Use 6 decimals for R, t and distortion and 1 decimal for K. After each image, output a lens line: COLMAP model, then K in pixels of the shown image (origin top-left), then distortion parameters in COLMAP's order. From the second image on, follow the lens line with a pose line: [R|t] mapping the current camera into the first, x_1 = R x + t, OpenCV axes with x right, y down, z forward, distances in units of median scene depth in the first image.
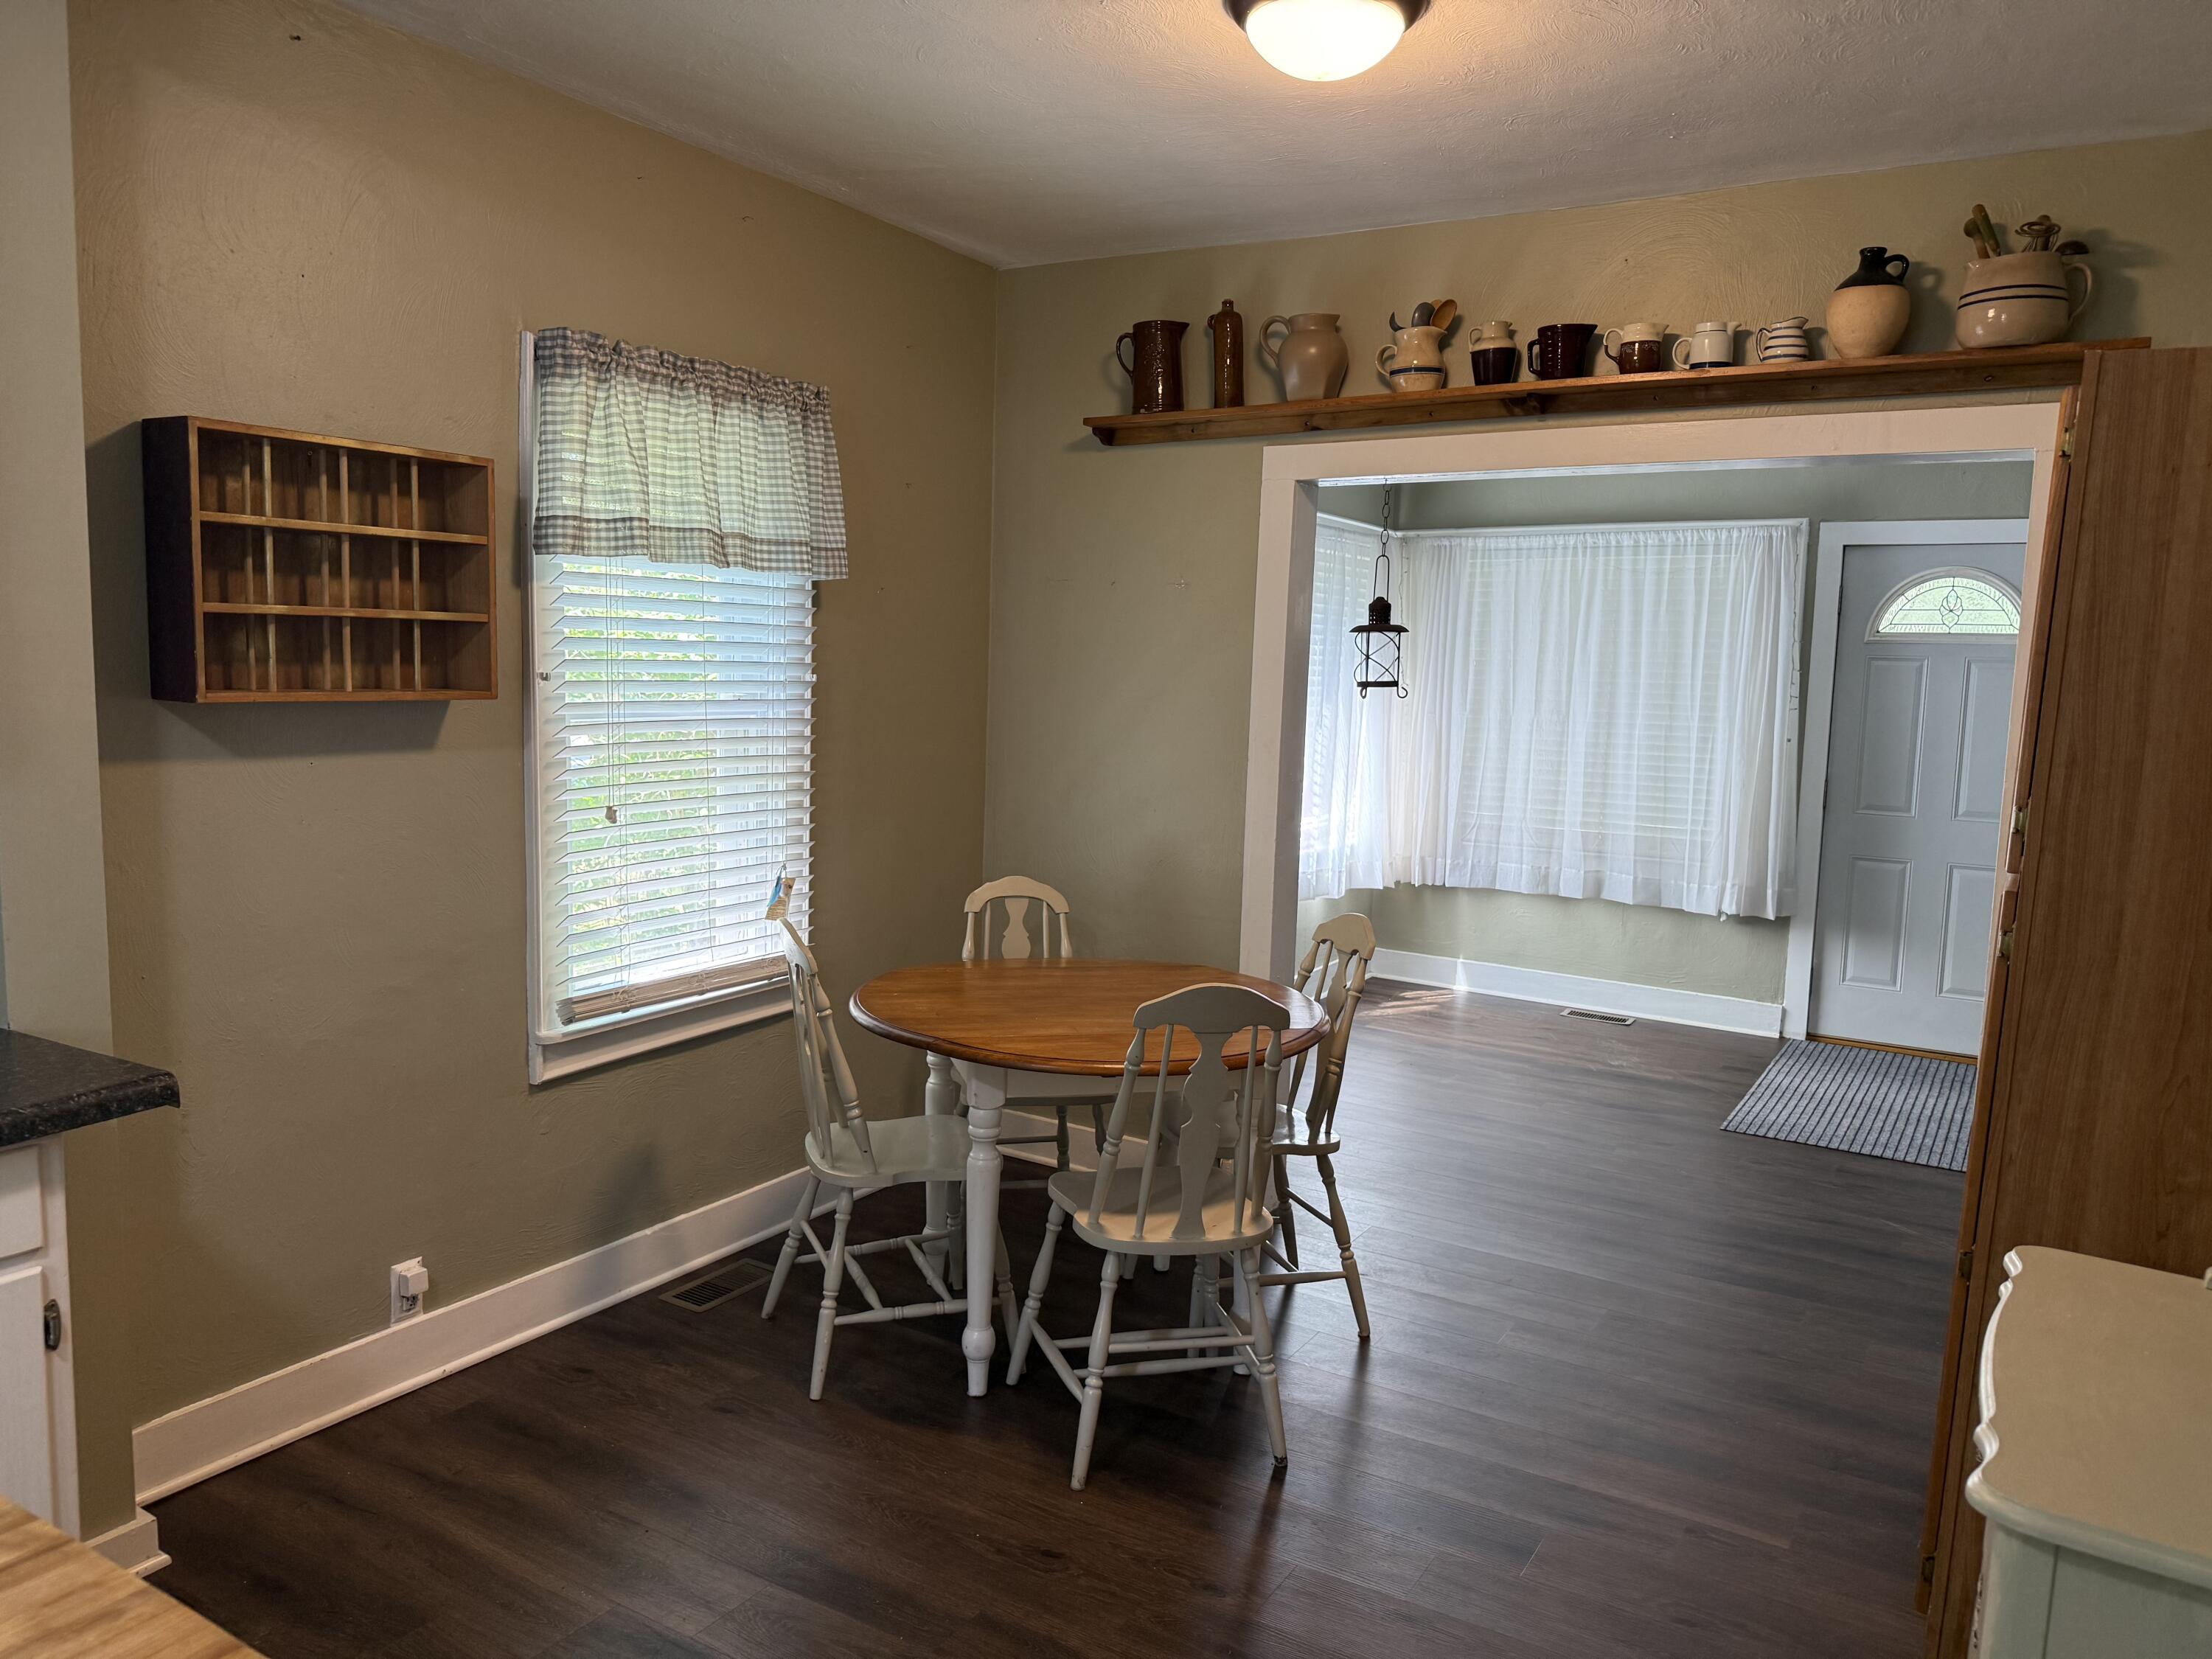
lens RADIAL K [[1582.2, 0, 1106.5], [0, 1582.2, 832.4], [0, 0, 1]] dist [0.026945, -0.030618]
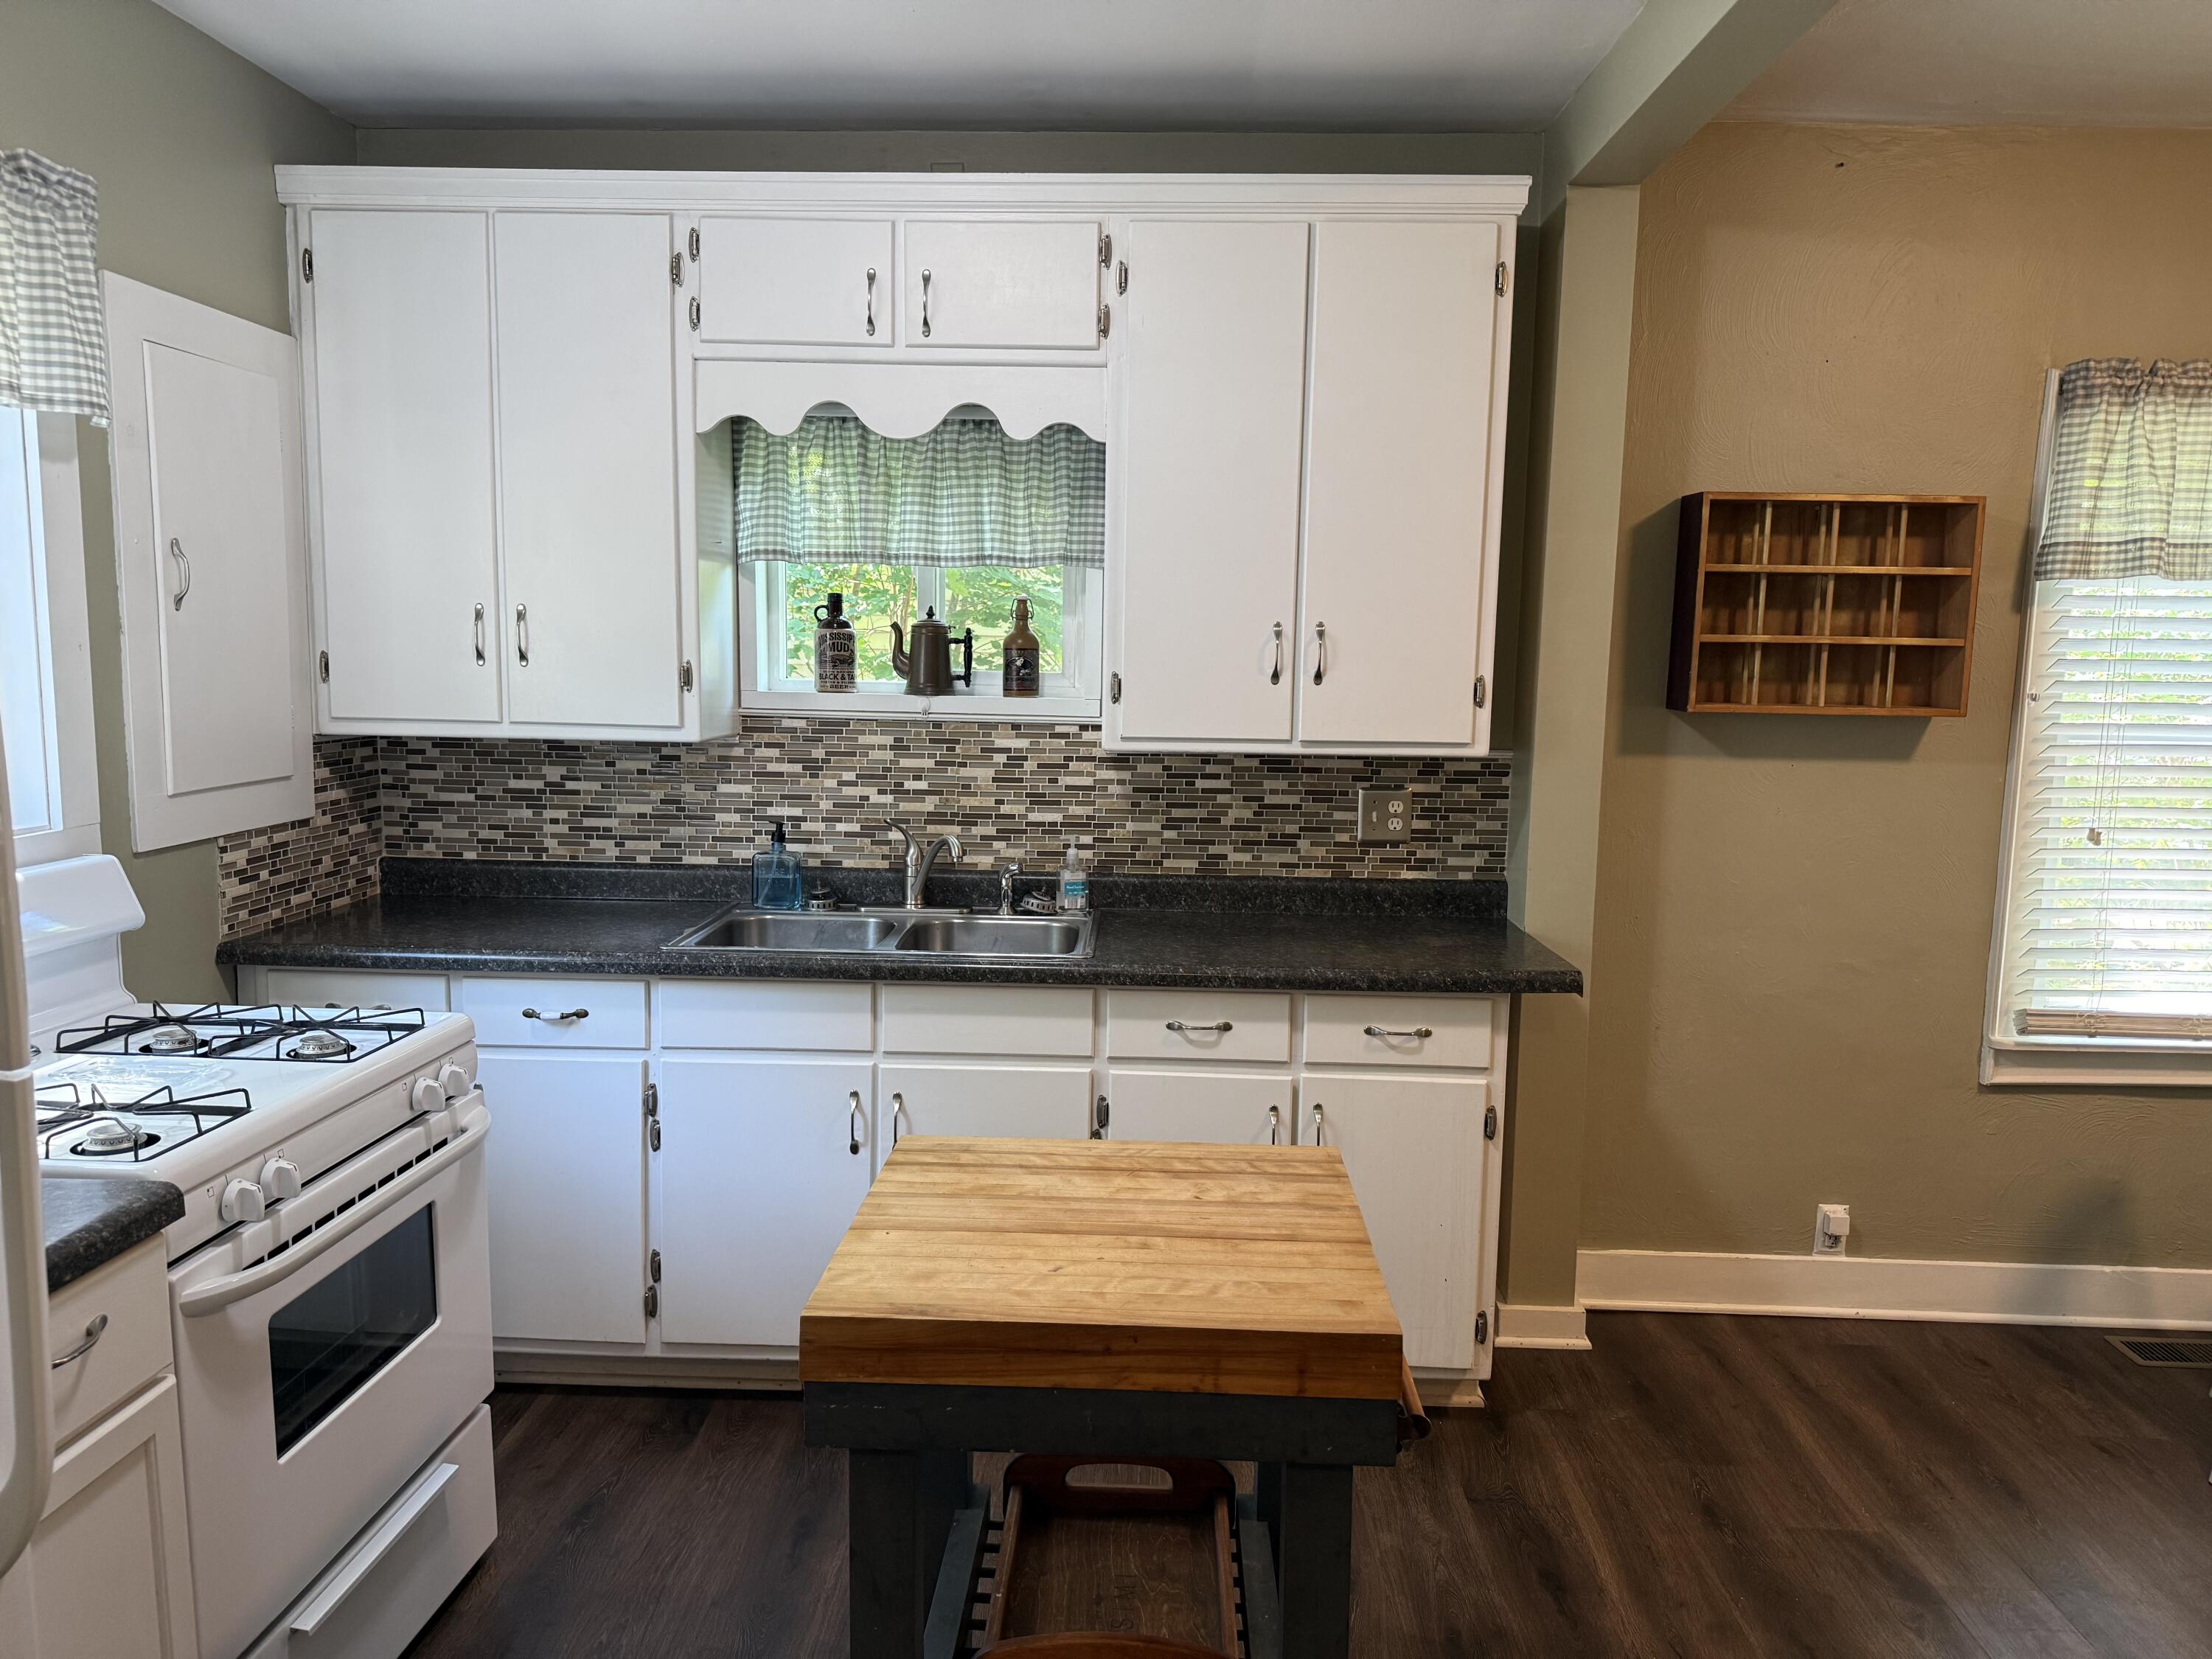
lens RADIAL K [[1582.2, 0, 1108.4], [0, 1582.2, 839.2], [0, 0, 1]] dist [0.026945, -0.030618]
pose [[0.489095, 0.088778, -0.867701, 0.268795], [-0.104886, 0.993574, 0.042536, 0.013818], [0.865901, 0.070206, 0.495264, -0.037659]]
